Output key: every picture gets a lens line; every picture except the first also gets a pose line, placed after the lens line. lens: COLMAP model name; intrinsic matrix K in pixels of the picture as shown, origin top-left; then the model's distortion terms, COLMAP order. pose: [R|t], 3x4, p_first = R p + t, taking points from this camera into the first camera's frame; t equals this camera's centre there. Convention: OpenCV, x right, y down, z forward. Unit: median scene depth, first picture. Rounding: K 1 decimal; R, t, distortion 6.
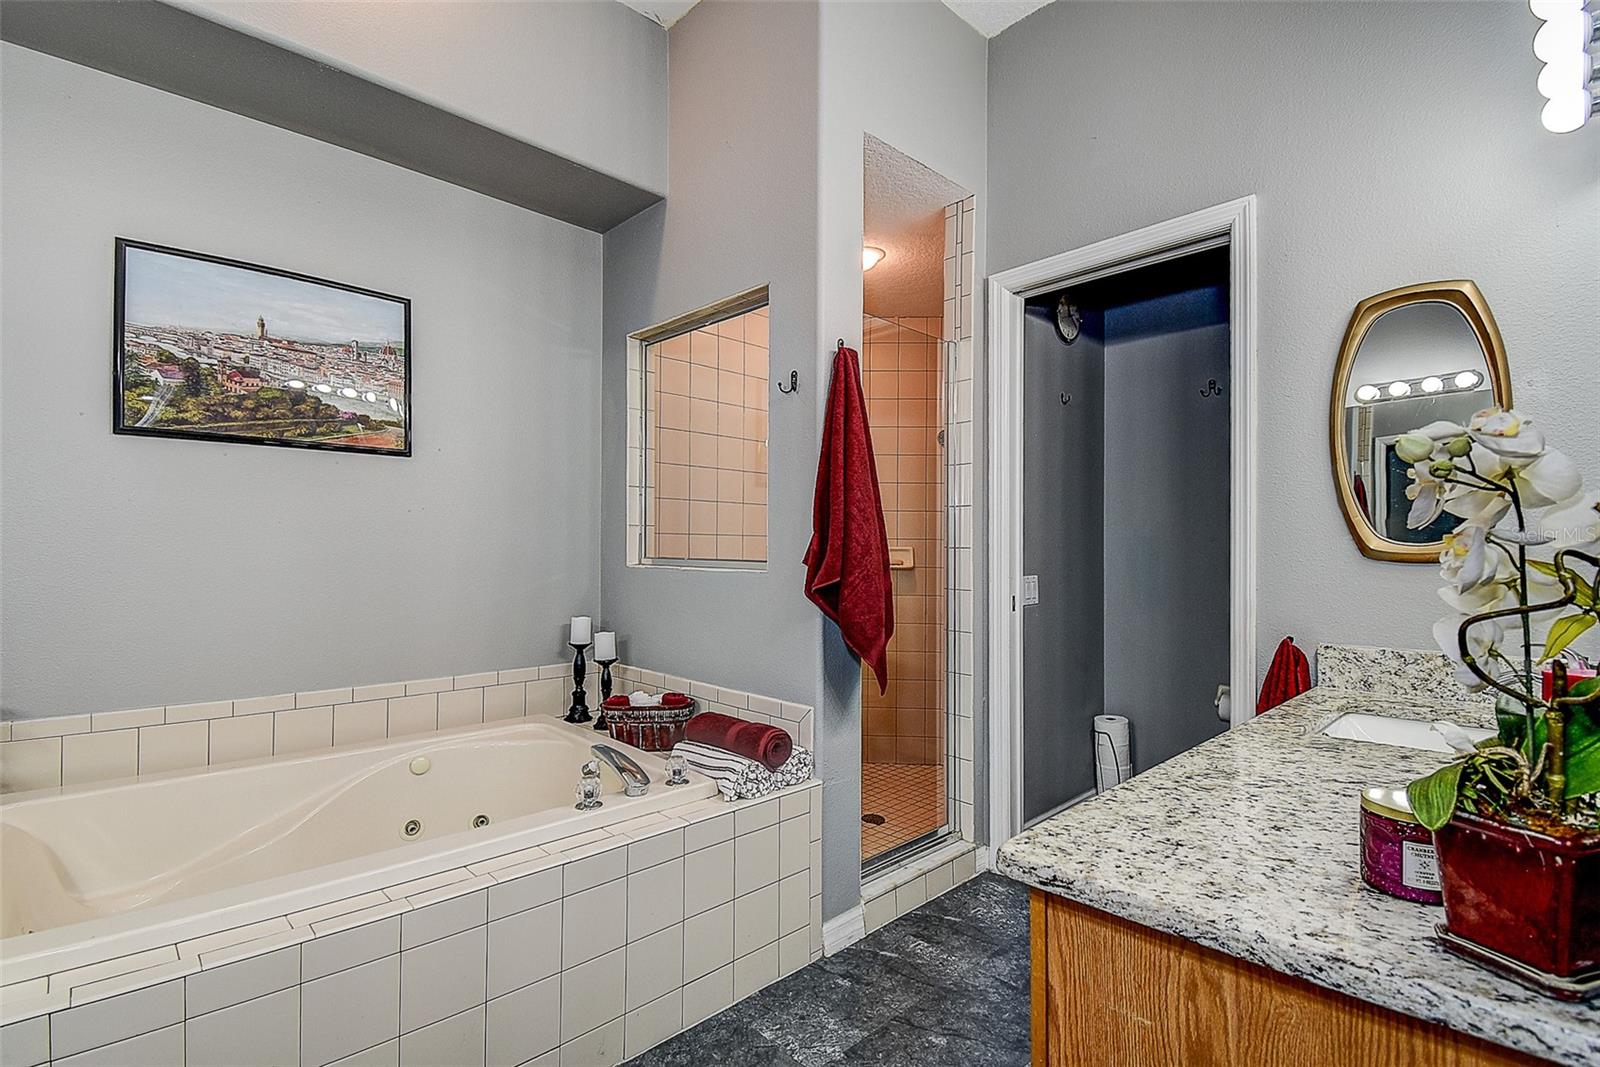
lens RADIAL K [[743.7, 0, 803.8], [0, 743.7, 542.7], [0, 0, 1]] dist [0.022405, -0.017886]
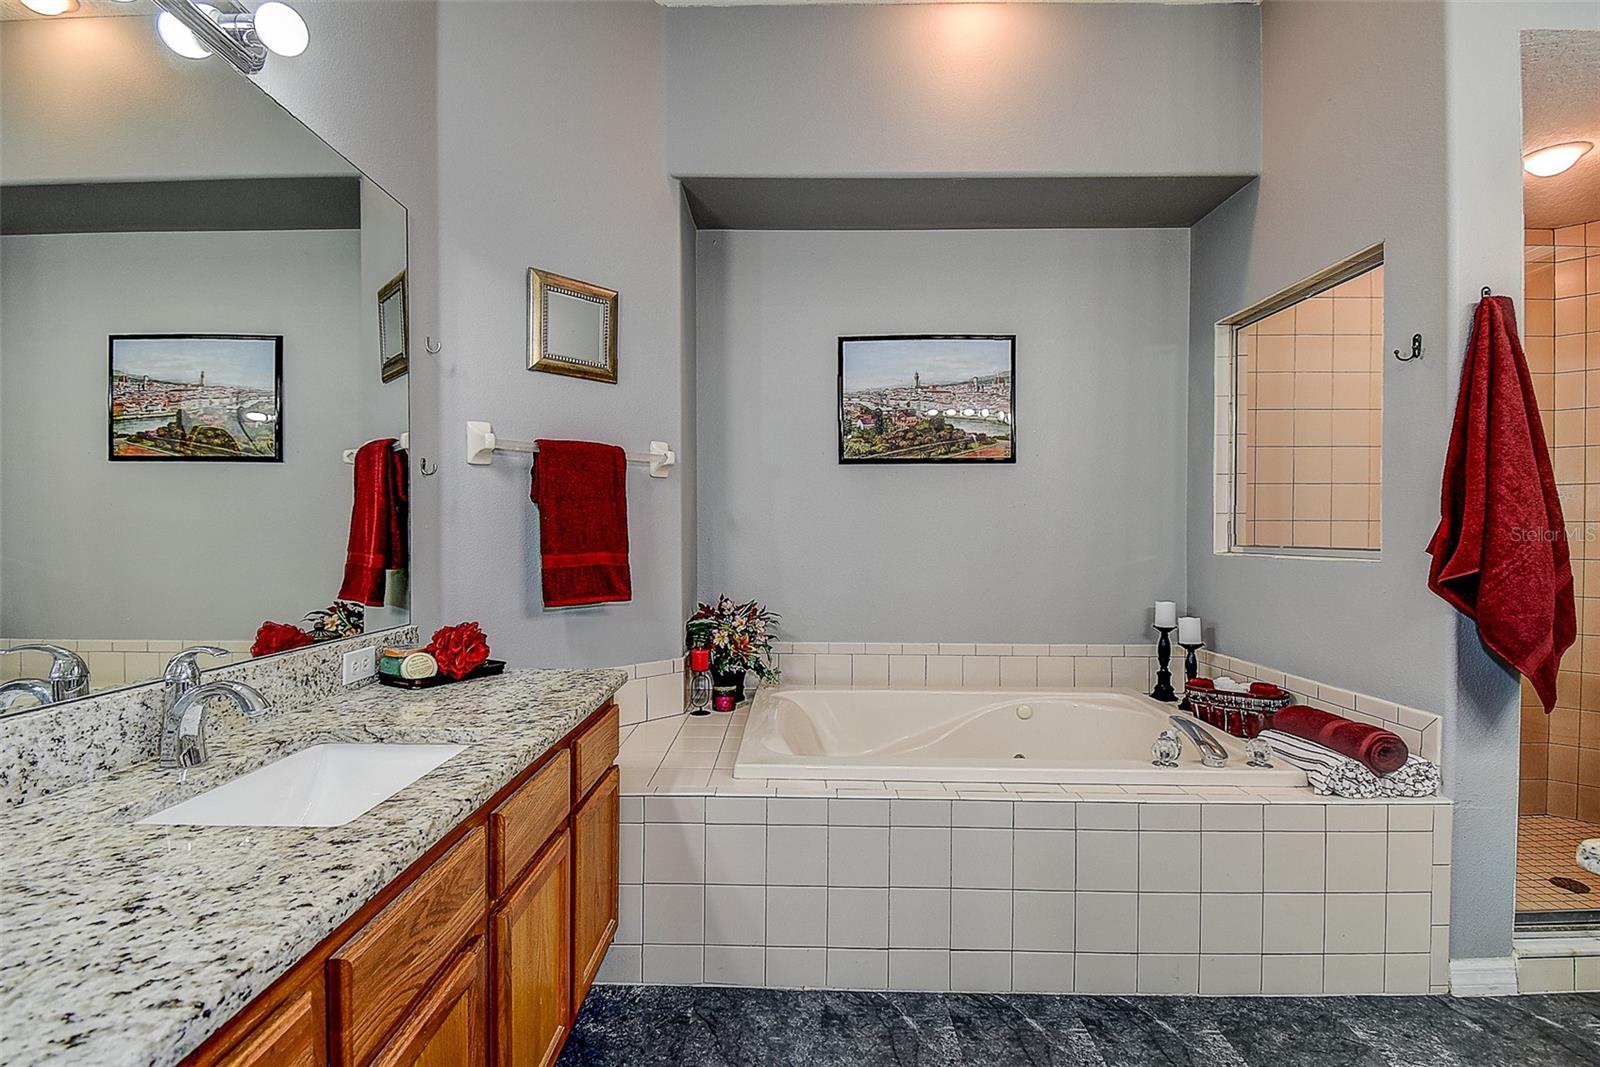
lens RADIAL K [[743.7, 0, 787.4], [0, 743.7, 544.5], [0, 0, 1]] dist [0.022405, -0.017886]
pose [[0.711229, 0.002644, -0.702956, 0.081042], [0.009526, 0.999865, 0.013399, -0.000454], [0.702896, -0.016227, 0.711108, -0.161436]]
